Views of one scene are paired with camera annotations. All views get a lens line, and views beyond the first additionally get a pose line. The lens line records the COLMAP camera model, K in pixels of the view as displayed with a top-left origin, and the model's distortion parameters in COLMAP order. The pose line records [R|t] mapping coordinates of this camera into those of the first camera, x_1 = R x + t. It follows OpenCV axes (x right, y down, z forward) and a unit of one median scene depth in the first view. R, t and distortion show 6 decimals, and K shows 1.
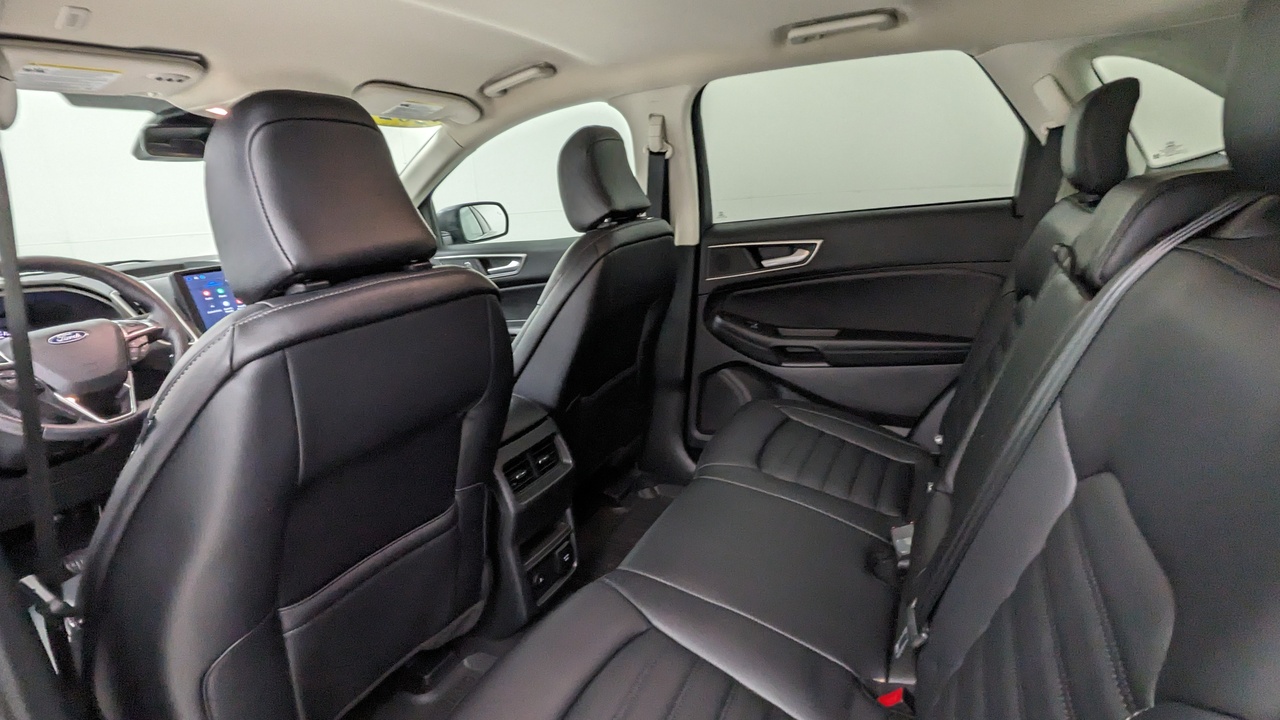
lens RADIAL K [[599.3, 0, 621.8], [0, 599.3, 388.6], [0, 0, 1]] dist [0.002143, -0.002634]
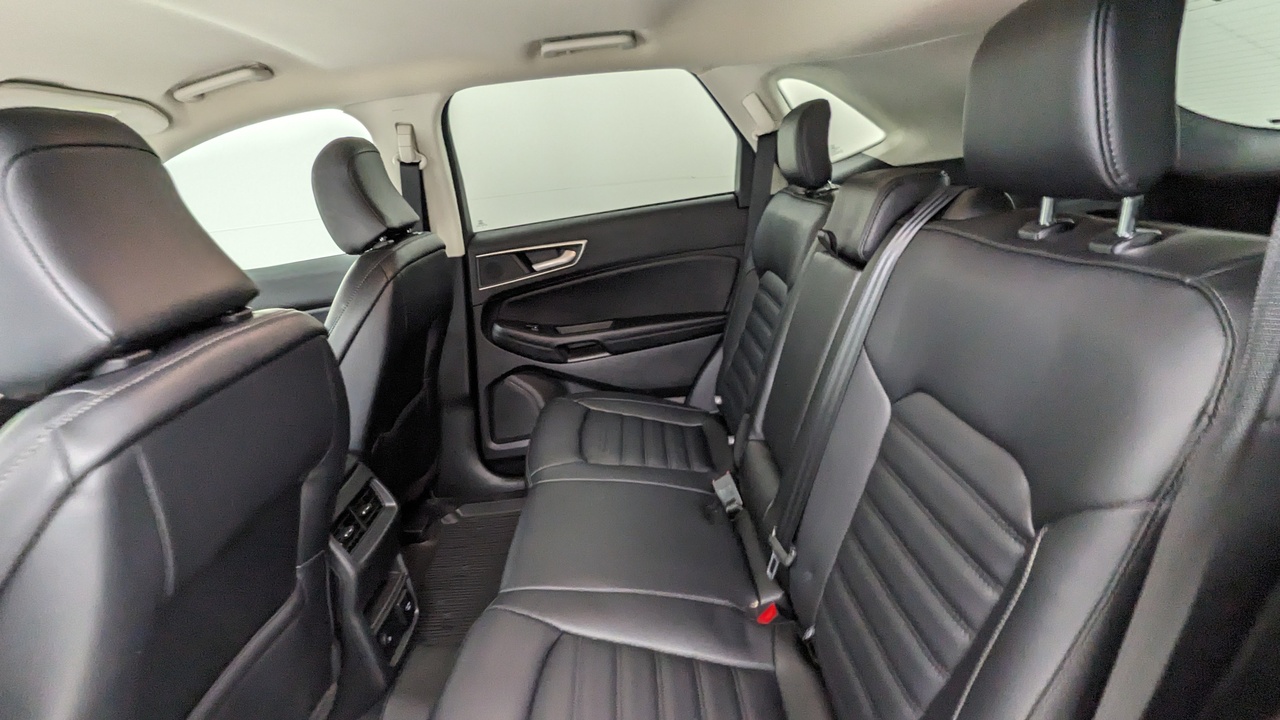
lens RADIAL K [[599.3, 0, 632.3], [0, 599.3, 398.4], [0, 0, 1]] dist [0.002143, -0.002634]
pose [[0.882585, -0.198491, 0.426199, -0.129993], [0.193396, 0.979538, 0.055705, -0.017865], [-0.428535, 0.033261, 0.902913, 0.007960]]
